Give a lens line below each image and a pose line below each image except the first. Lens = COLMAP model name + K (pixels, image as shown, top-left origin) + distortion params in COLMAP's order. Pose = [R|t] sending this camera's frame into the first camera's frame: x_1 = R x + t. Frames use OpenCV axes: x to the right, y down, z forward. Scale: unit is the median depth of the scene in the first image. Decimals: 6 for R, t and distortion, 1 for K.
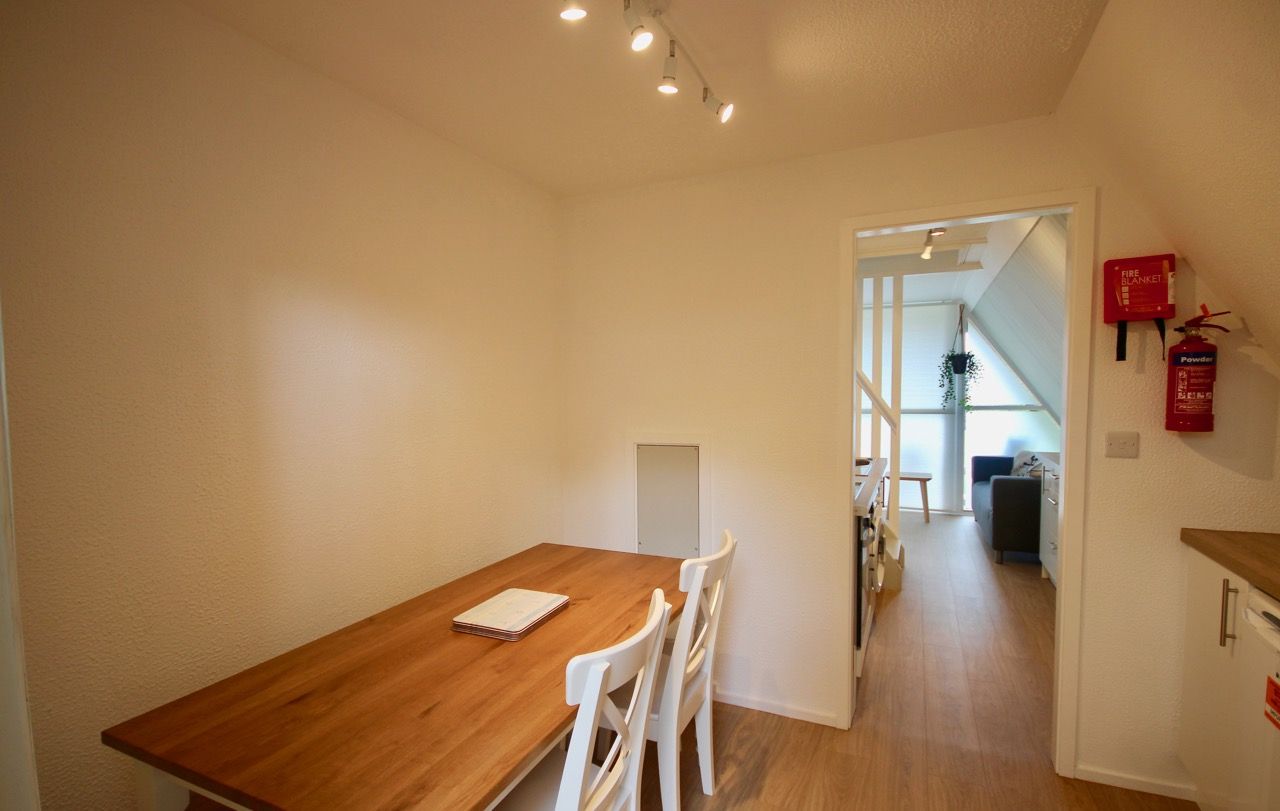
lens RADIAL K [[597.5, 0, 630.4], [0, 597.5, 427.0], [0, 0, 1]] dist [0.001496, 0.000251]
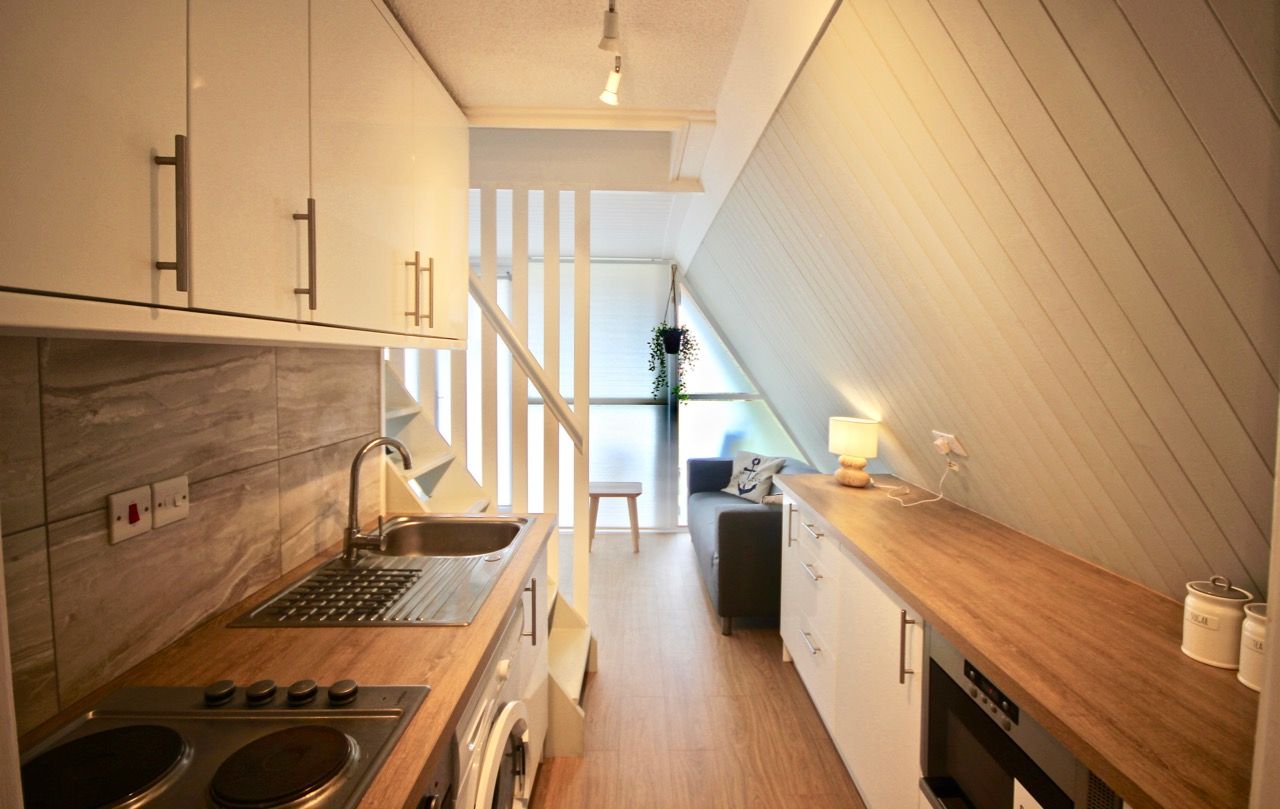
lens RADIAL K [[597.5, 0, 645.9], [0, 597.5, 393.9], [0, 0, 1]] dist [0.001496, 0.000251]
pose [[0.895751, -0.006770, 0.444505, 0.228980], [0.009567, 0.999946, -0.004050, -0.044710], [-0.444453, 0.007880, 0.895767, 0.421227]]
